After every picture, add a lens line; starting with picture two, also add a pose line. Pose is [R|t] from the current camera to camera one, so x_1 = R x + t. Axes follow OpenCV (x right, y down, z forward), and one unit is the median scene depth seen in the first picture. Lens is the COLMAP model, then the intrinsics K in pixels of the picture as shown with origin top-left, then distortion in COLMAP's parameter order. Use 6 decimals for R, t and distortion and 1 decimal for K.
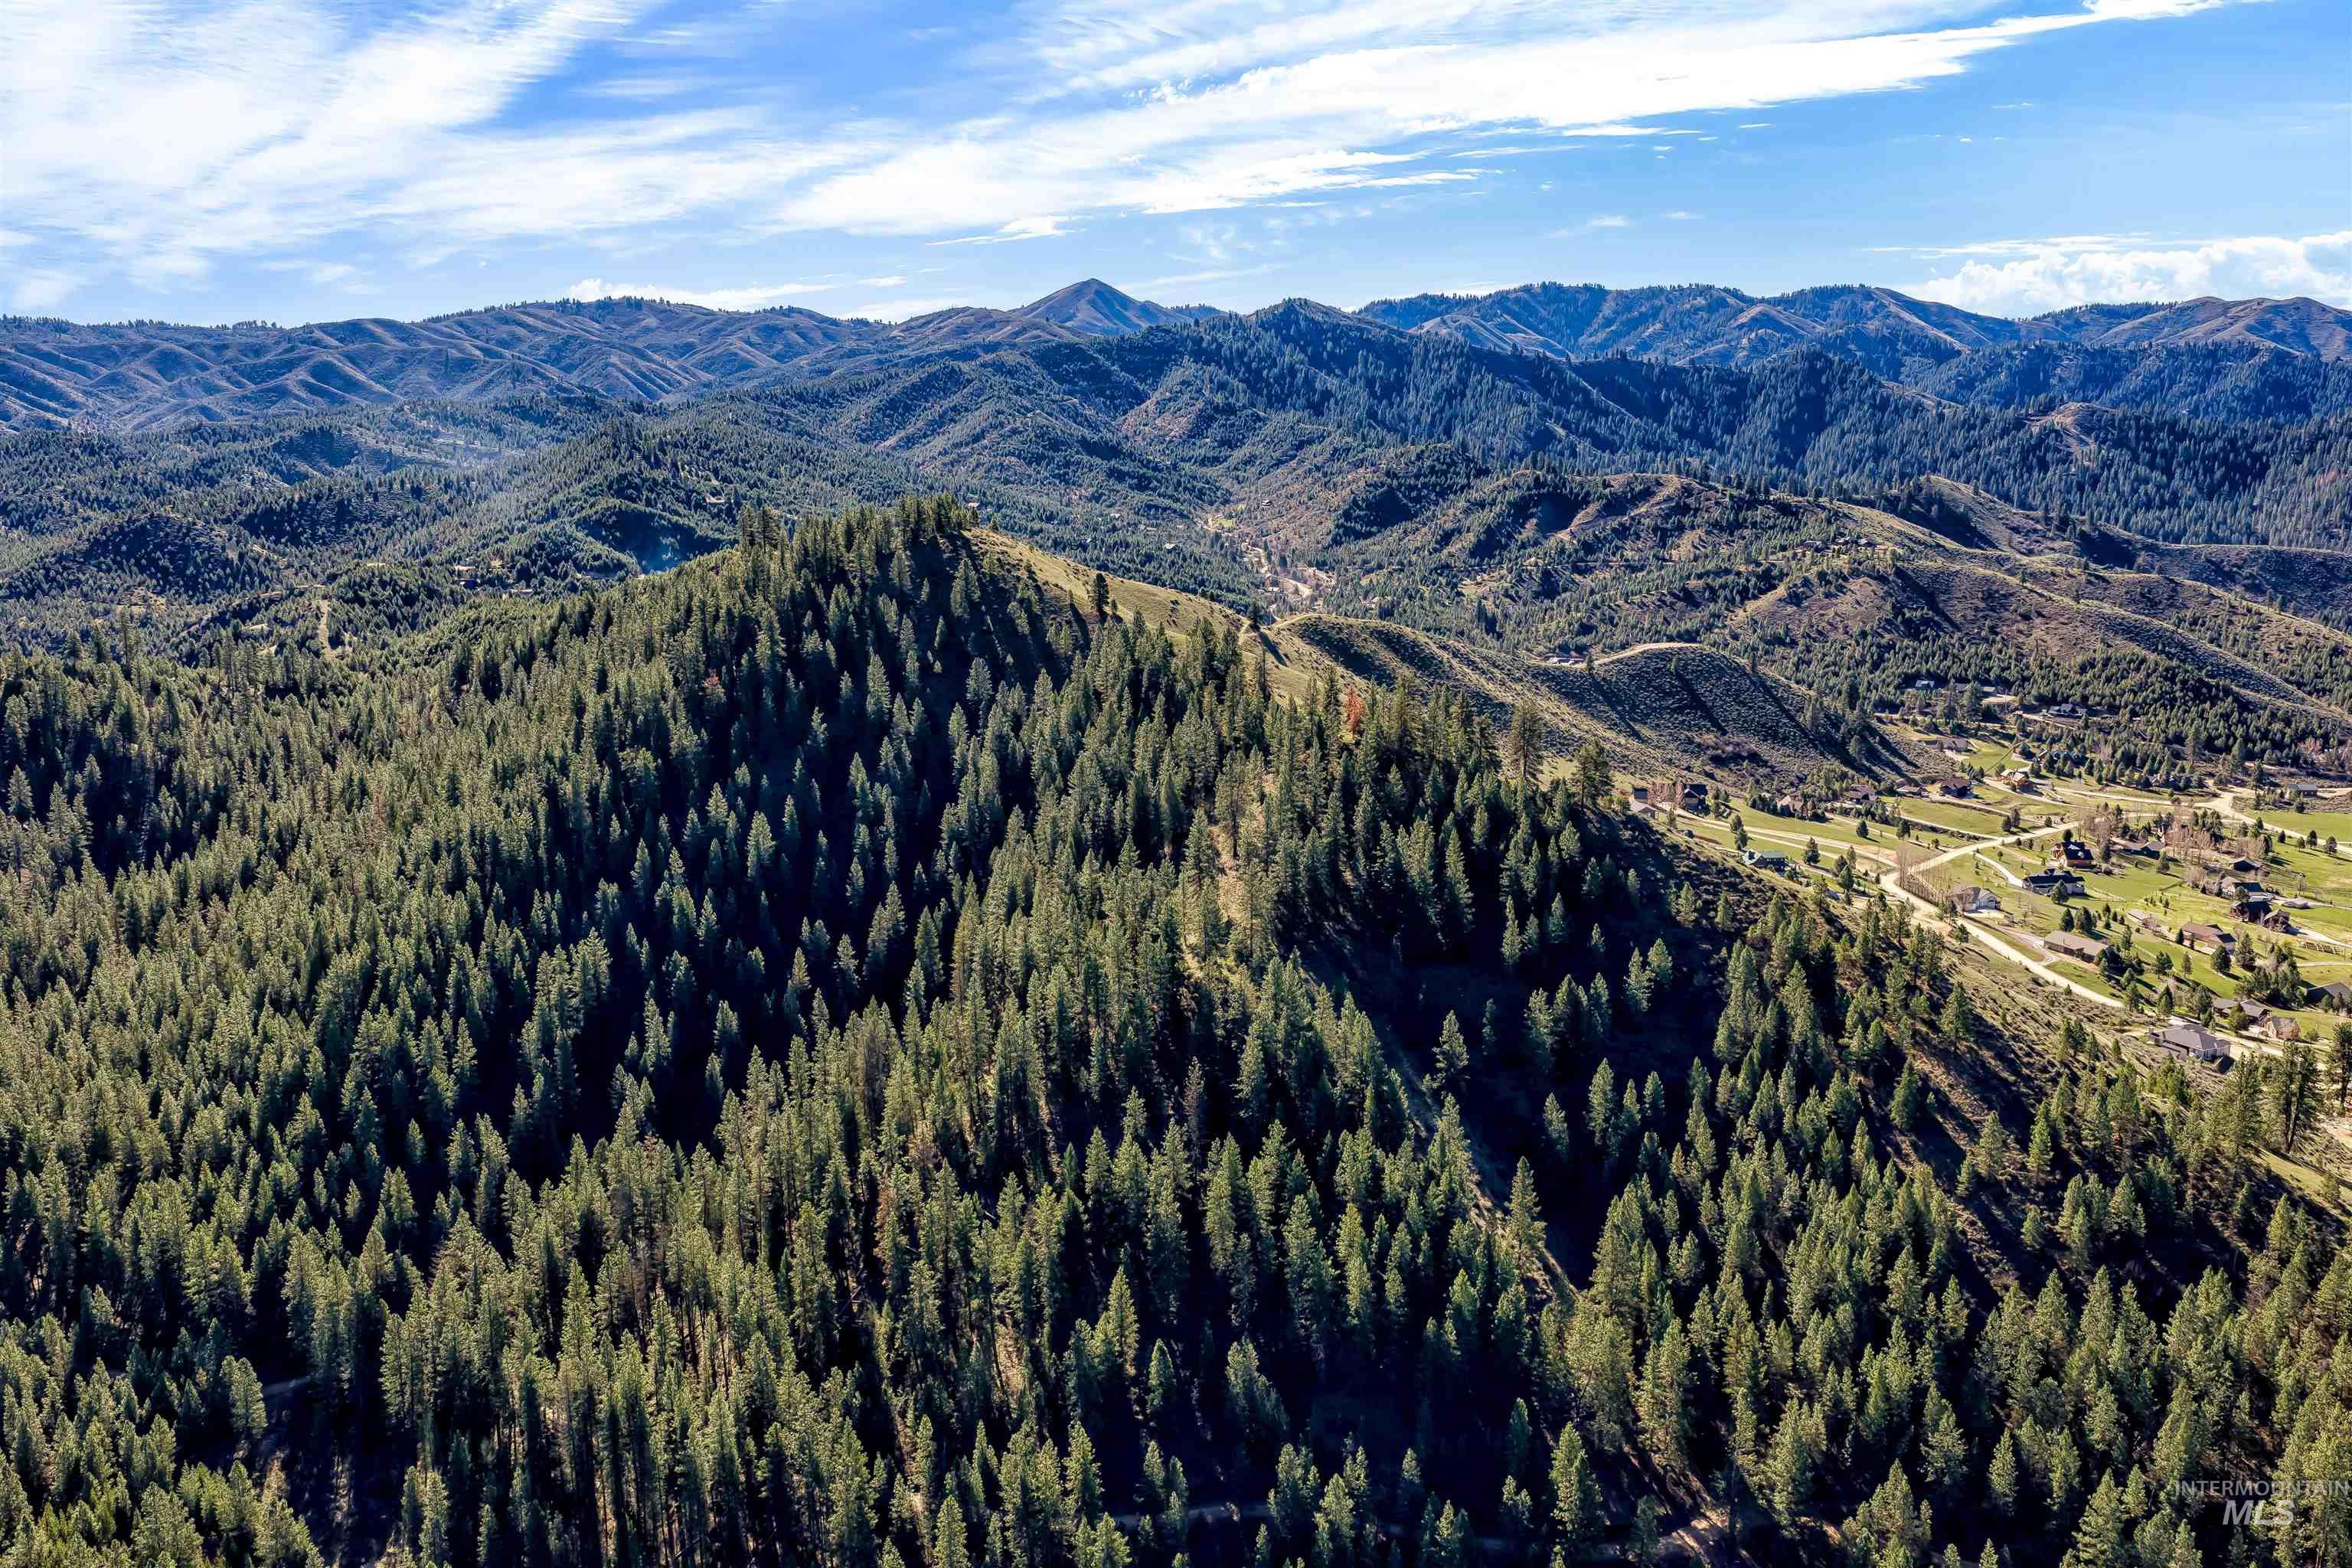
lens RADIAL K [[1939.5, 0, 1176.0], [0, 1939.5, 784.0], [0, 0, 1]] dist [0.020229, -0.041814]
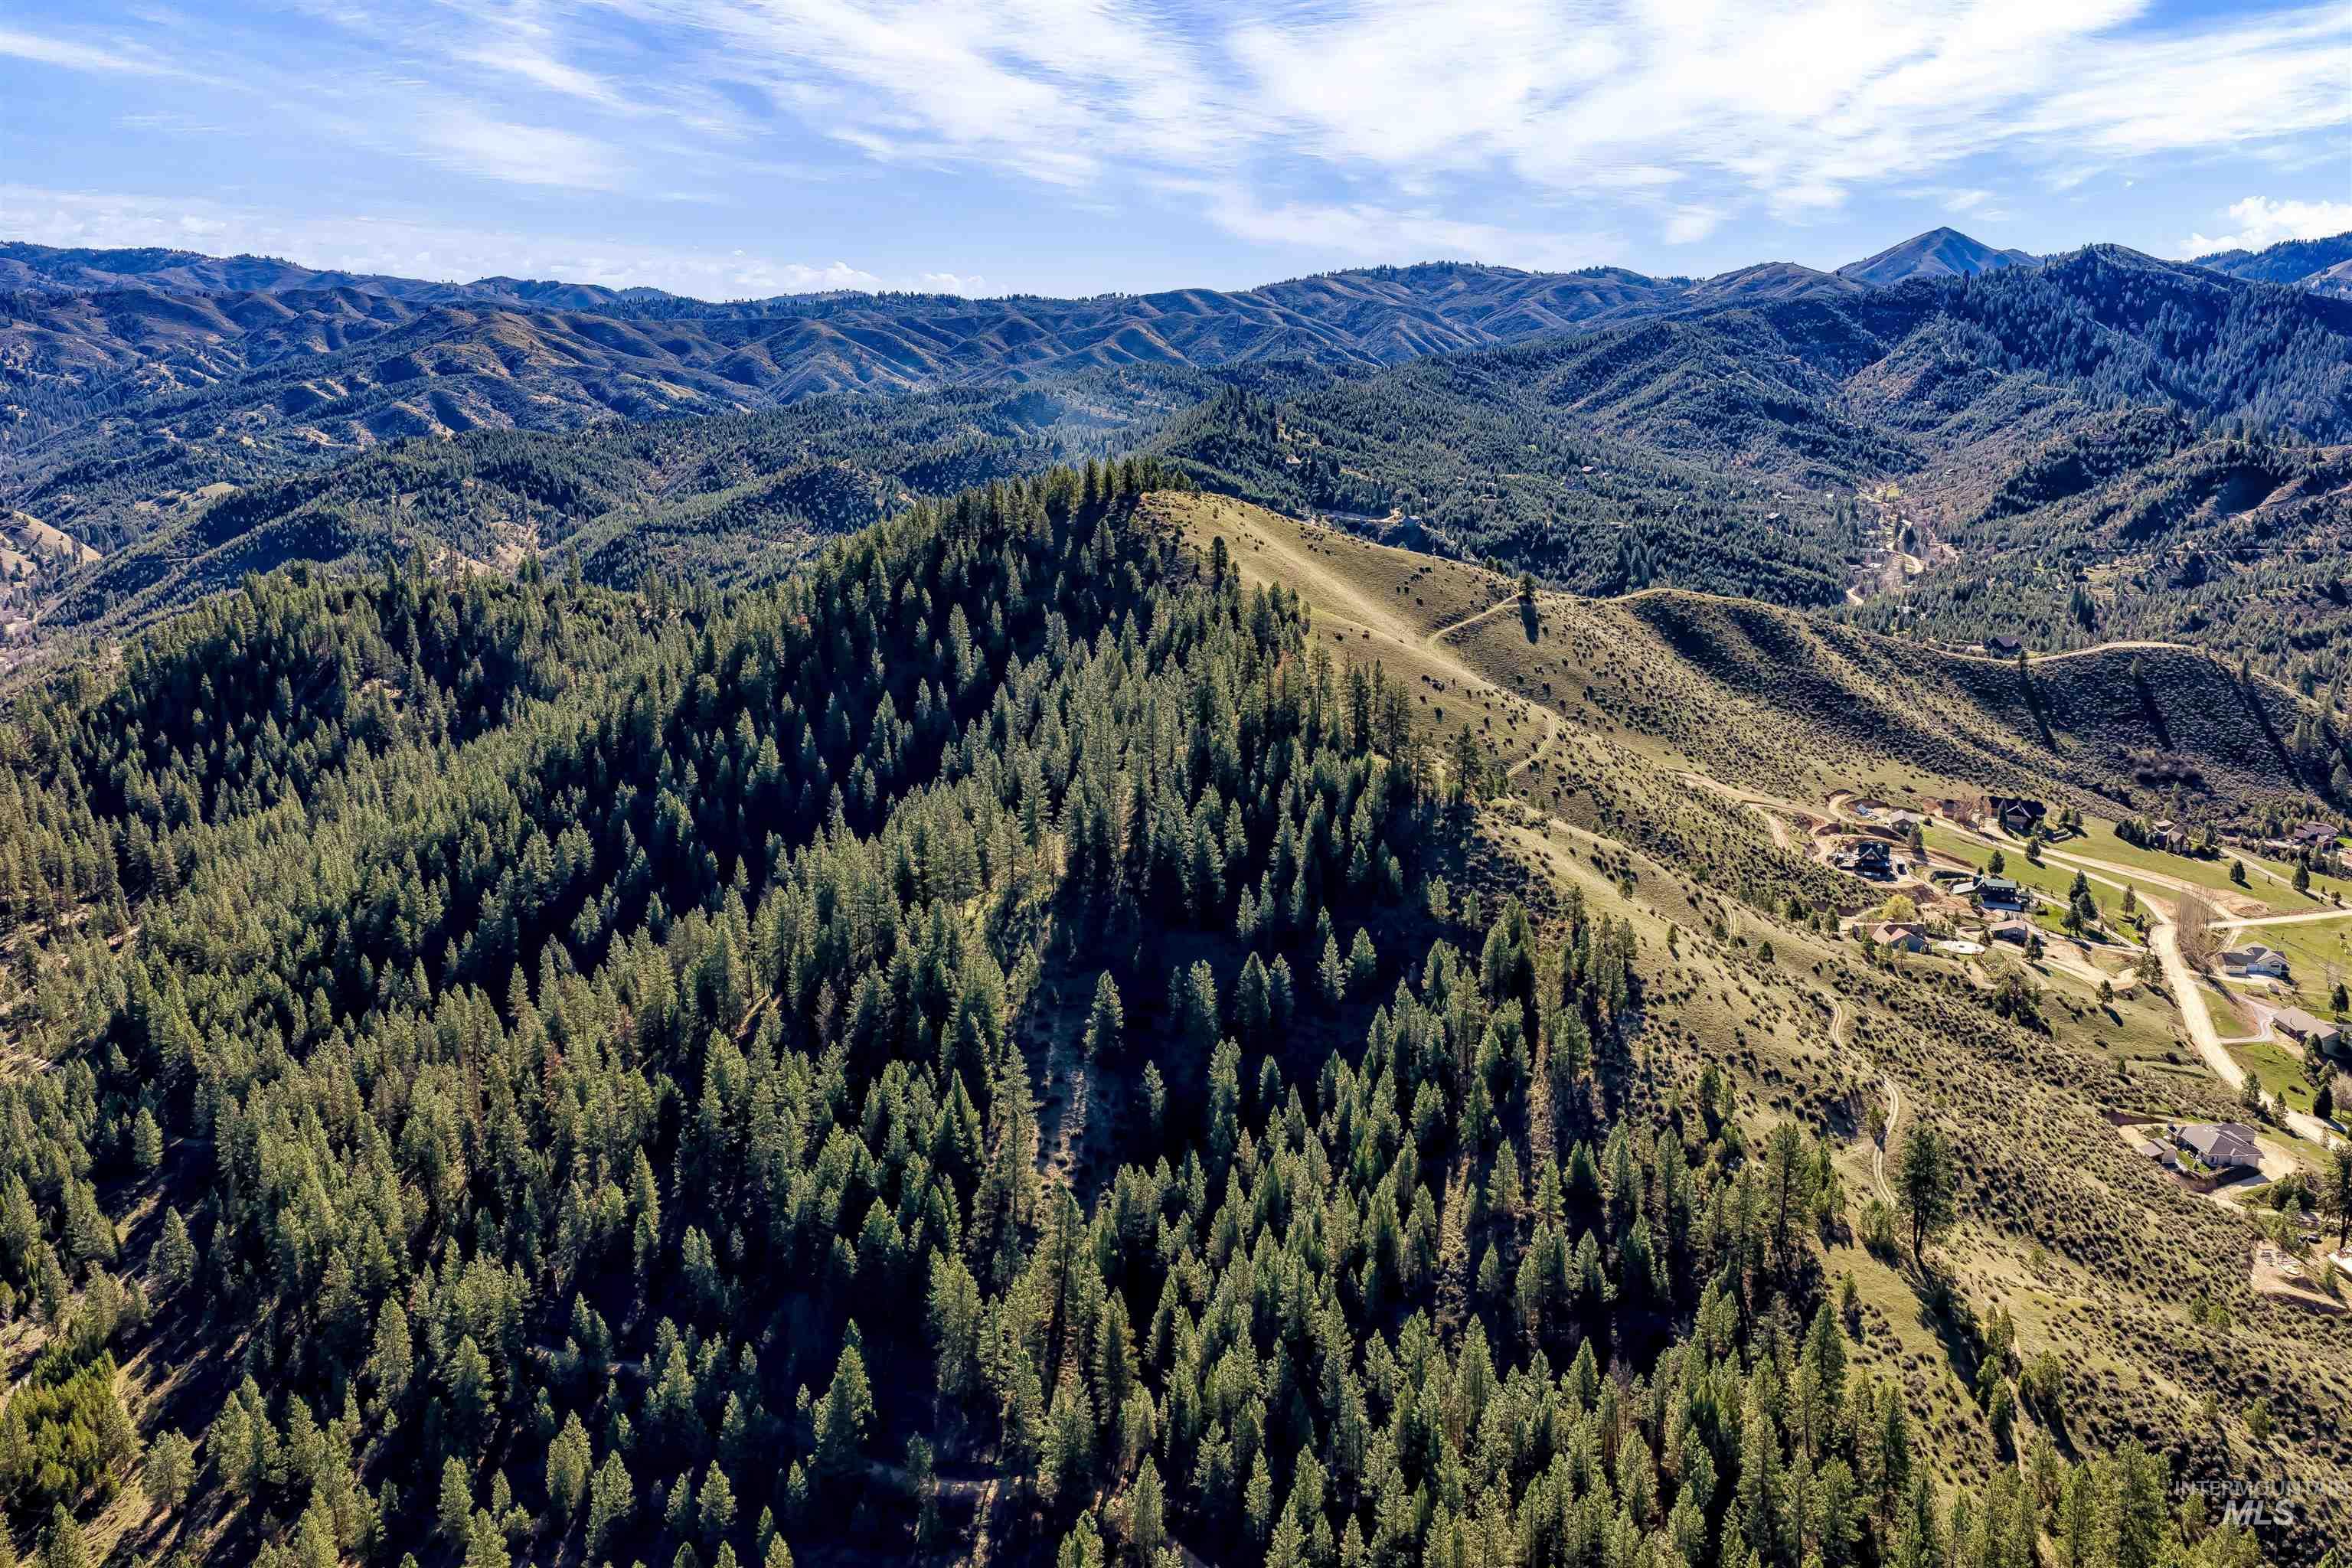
lens RADIAL K [[1939.5, 0, 1176.0], [0, 1939.5, 784.0], [0, 0, 1]] dist [0.020229, -0.041814]
pose [[0.905855, 0.084312, -0.415112, 0.125907], [-0.076197, 0.996439, 0.036106, -0.004421], [0.416678, -0.001077, 0.909053, 0.018476]]
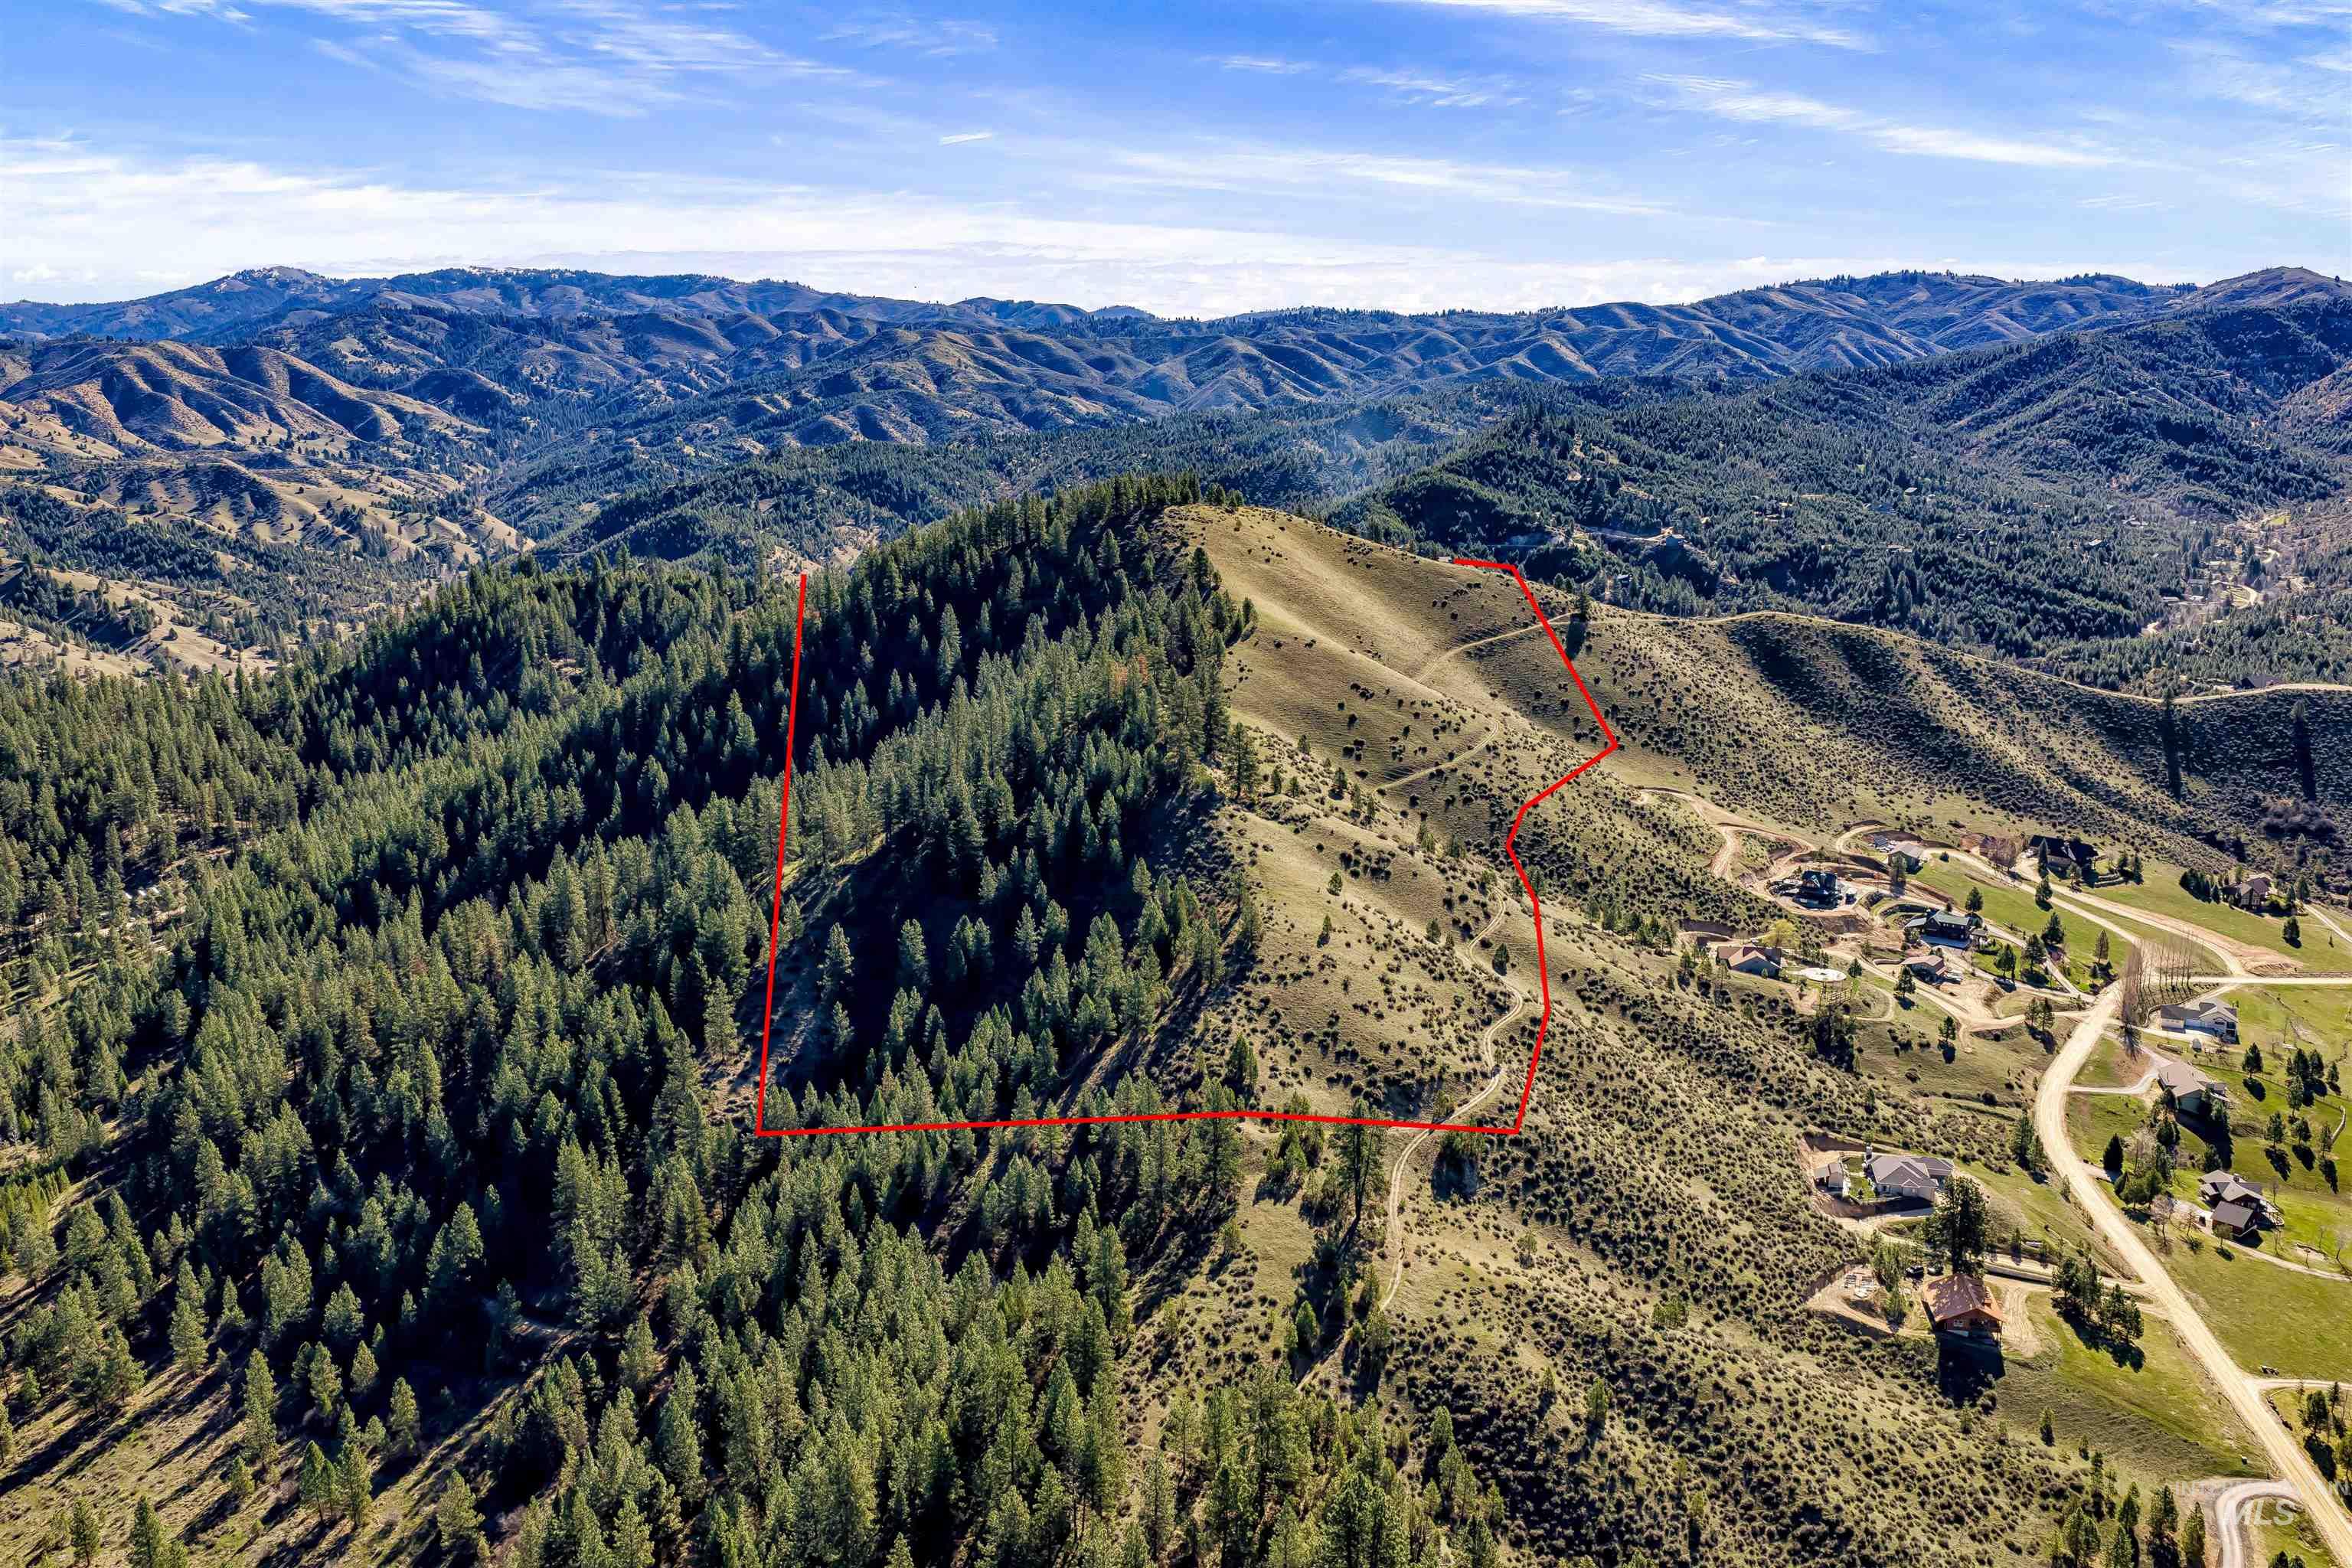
lens RADIAL K [[1939.5, 0, 1176.0], [0, 1939.5, 784.0], [0, 0, 1]] dist [0.020229, -0.041814]
pose [[0.775916, 0.123135, -0.618702, 0.214625], [-0.115664, 0.991908, 0.052356, -0.010645], [0.620143, 0.030938, 0.783879, 0.045267]]
